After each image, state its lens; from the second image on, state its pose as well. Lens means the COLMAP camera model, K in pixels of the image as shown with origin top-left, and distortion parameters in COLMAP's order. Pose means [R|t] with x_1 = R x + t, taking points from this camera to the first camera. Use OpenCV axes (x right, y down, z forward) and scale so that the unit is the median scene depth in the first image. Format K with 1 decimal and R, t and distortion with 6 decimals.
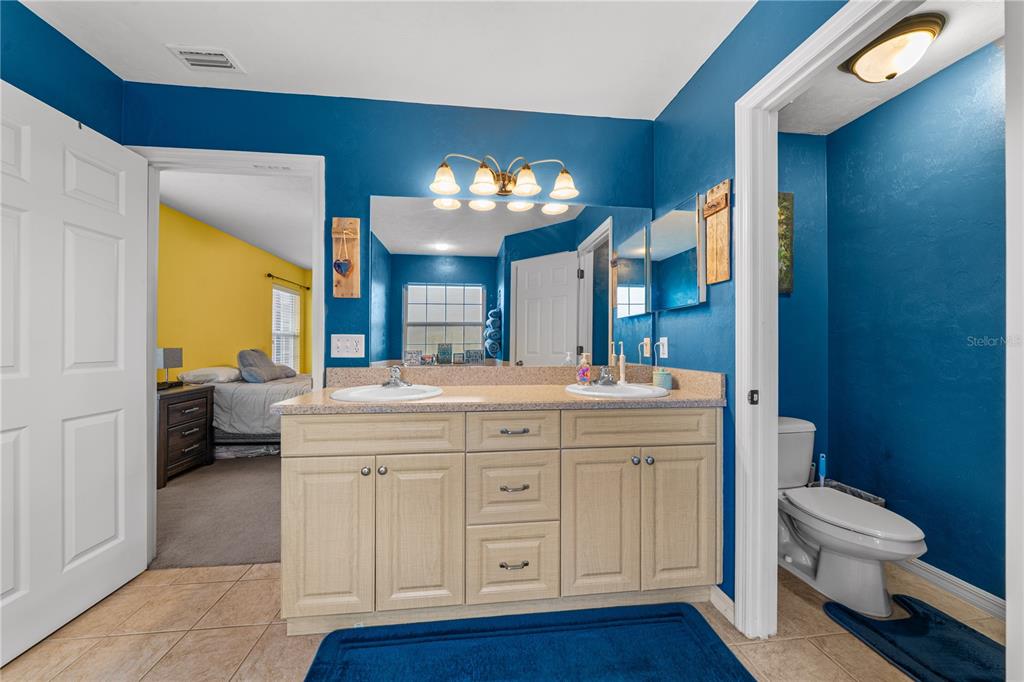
lens RADIAL K [[356.4, 0, 507.6], [0, 356.4, 350.9], [0, 0, 1]] dist [-0.002213, -0.000229]
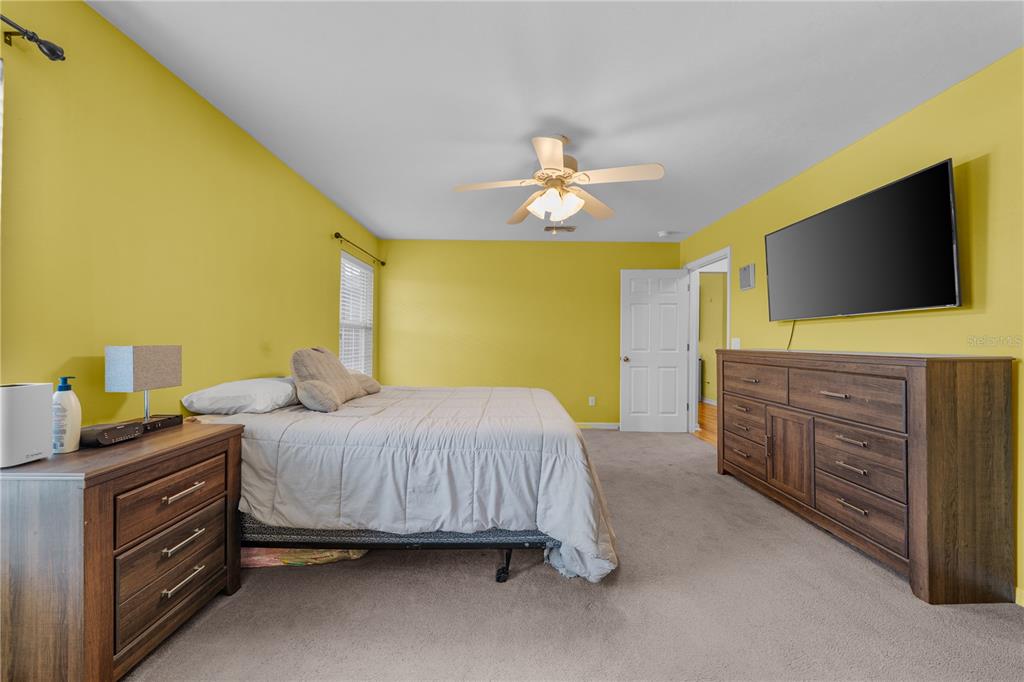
lens RADIAL K [[355.9, 0, 509.0], [0, 355.9, 344.1], [0, 0, 1]] dist [-0.003844, -0.000064]
pose [[0.994247, -0.000288, -0.107113, -0.413958], [-0.000582, 0.999967, -0.008087, -0.007378], [0.107112, 0.008103, 0.994214, 0.558216]]
